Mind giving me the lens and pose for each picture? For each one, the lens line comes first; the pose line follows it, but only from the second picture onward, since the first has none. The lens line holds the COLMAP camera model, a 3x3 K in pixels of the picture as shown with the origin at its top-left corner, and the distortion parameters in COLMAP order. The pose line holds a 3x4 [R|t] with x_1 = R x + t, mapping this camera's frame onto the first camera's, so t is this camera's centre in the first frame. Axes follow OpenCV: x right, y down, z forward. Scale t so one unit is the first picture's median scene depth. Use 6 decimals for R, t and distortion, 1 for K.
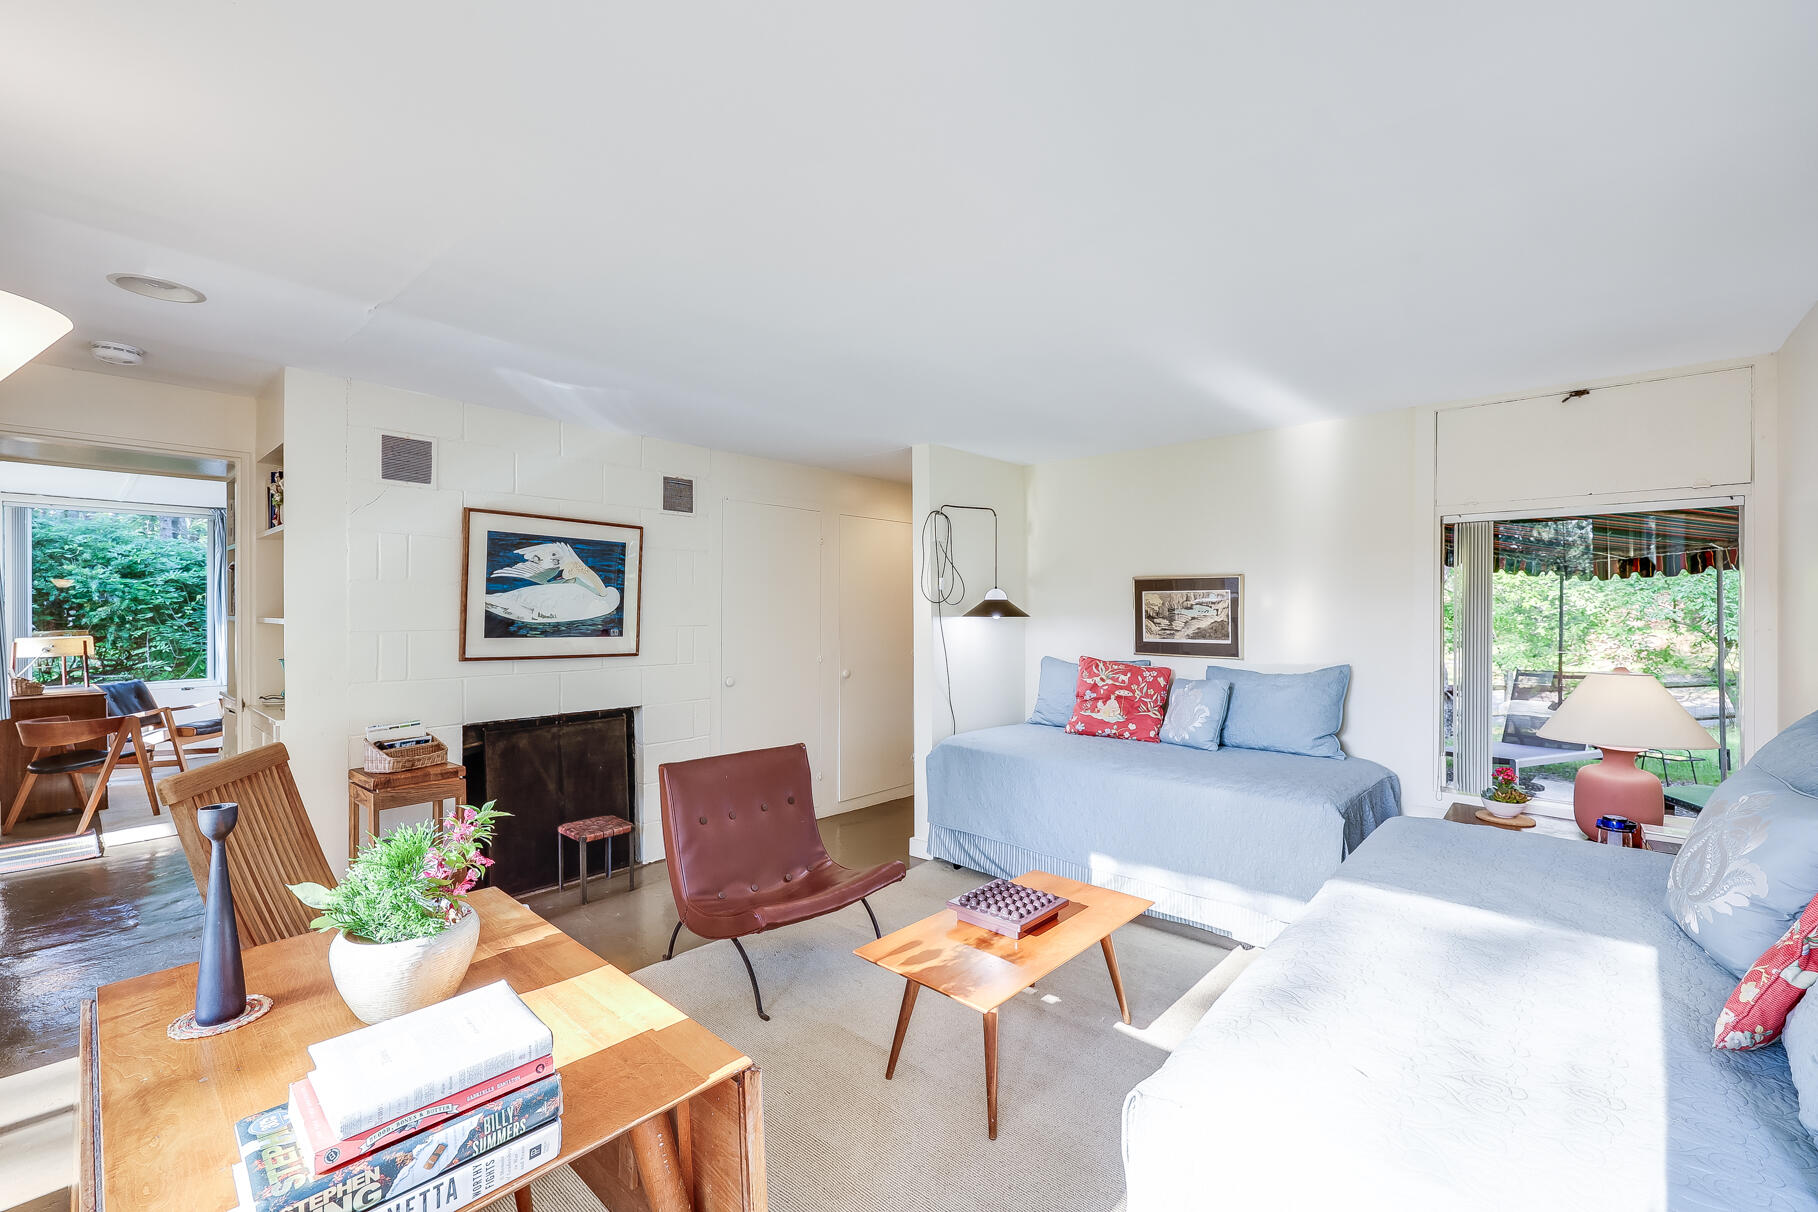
lens RADIAL K [[757.7, 0, 909.0], [0, 757.7, 606.0], [0, 0, 1]] dist [-0.000831, -0.000008]
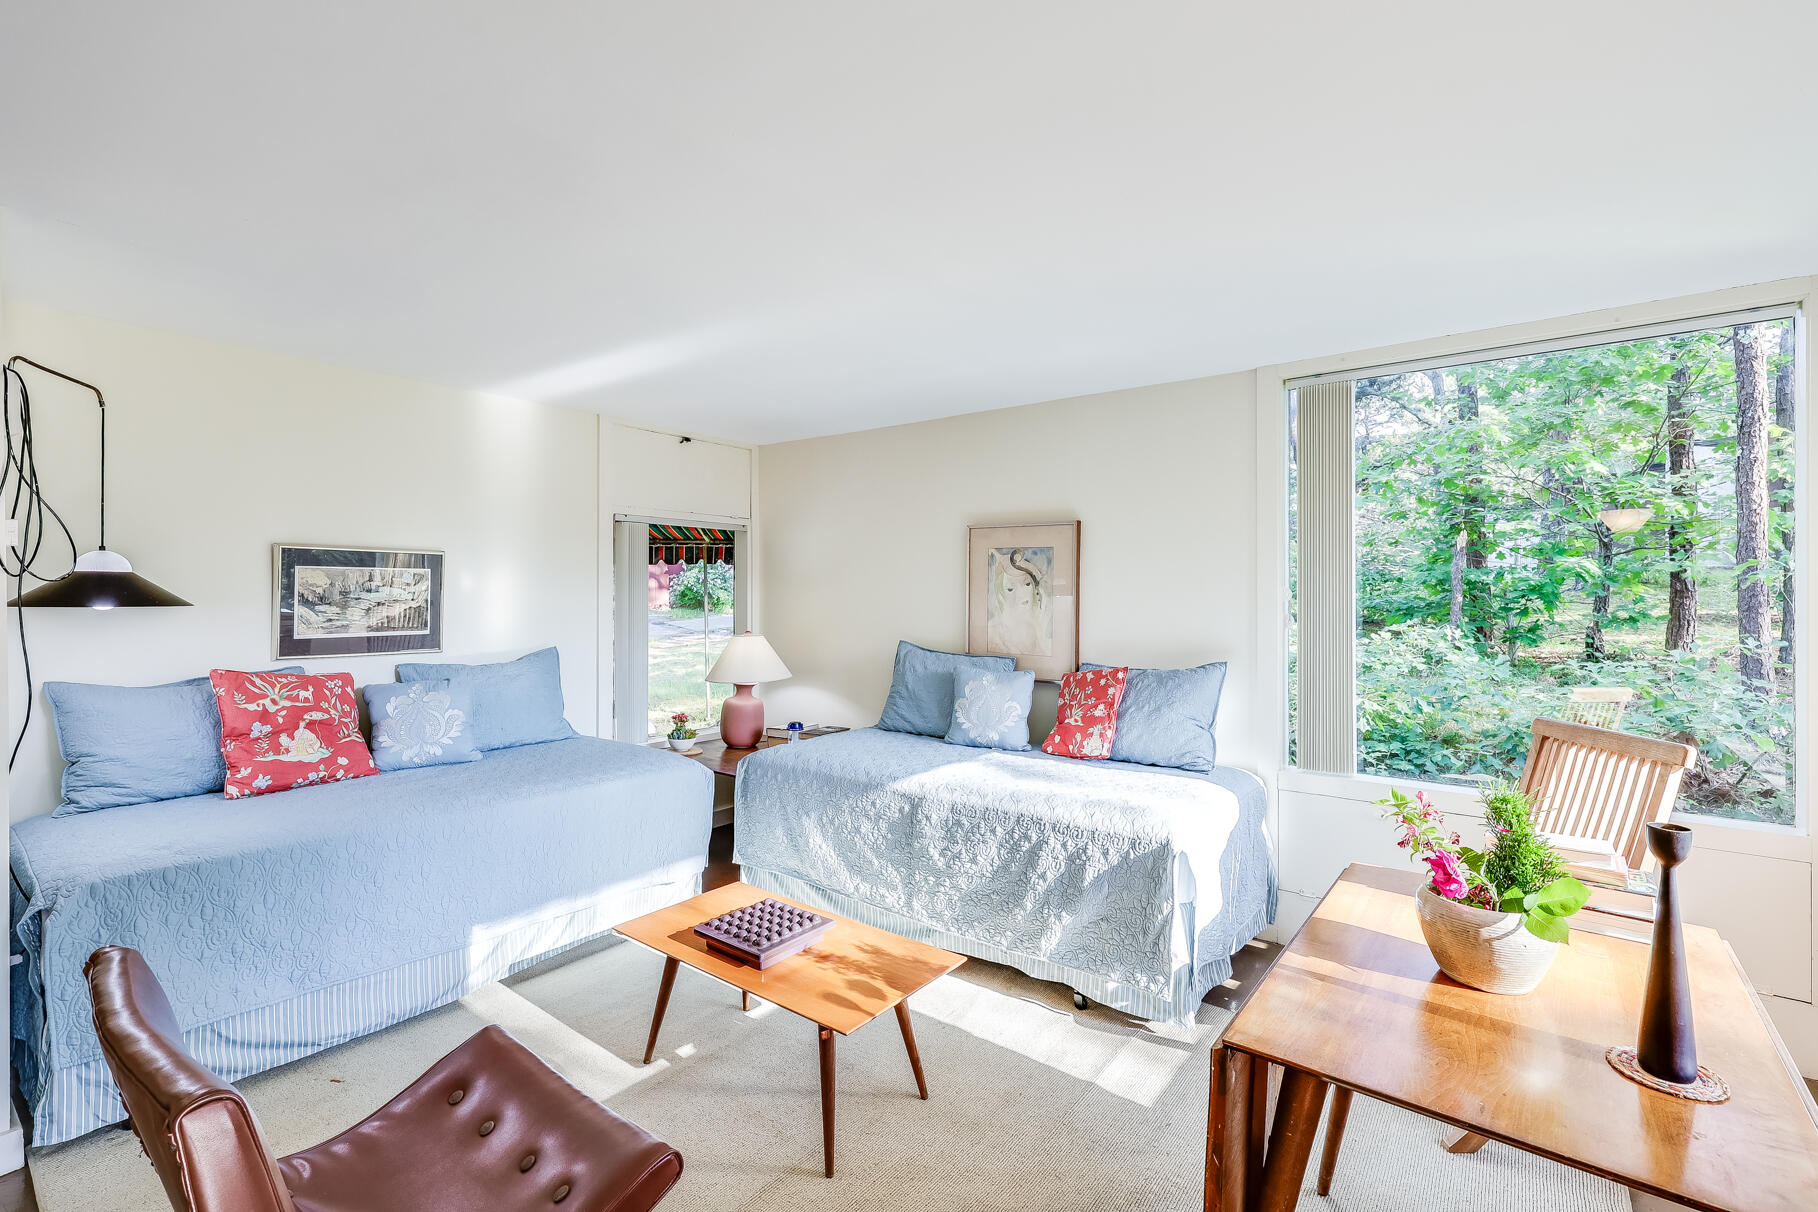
lens RADIAL K [[794.6, 0, 909.0], [0, 794.6, 606.0], [0, 0, 1]] dist [-0.000802, -0.000103]
pose [[-0.076586, -0.015152, 0.996948, -0.459491], [-0.010781, 0.999839, 0.014368, 0.000896], [-0.997005, -0.009648, -0.076737, 0.525812]]
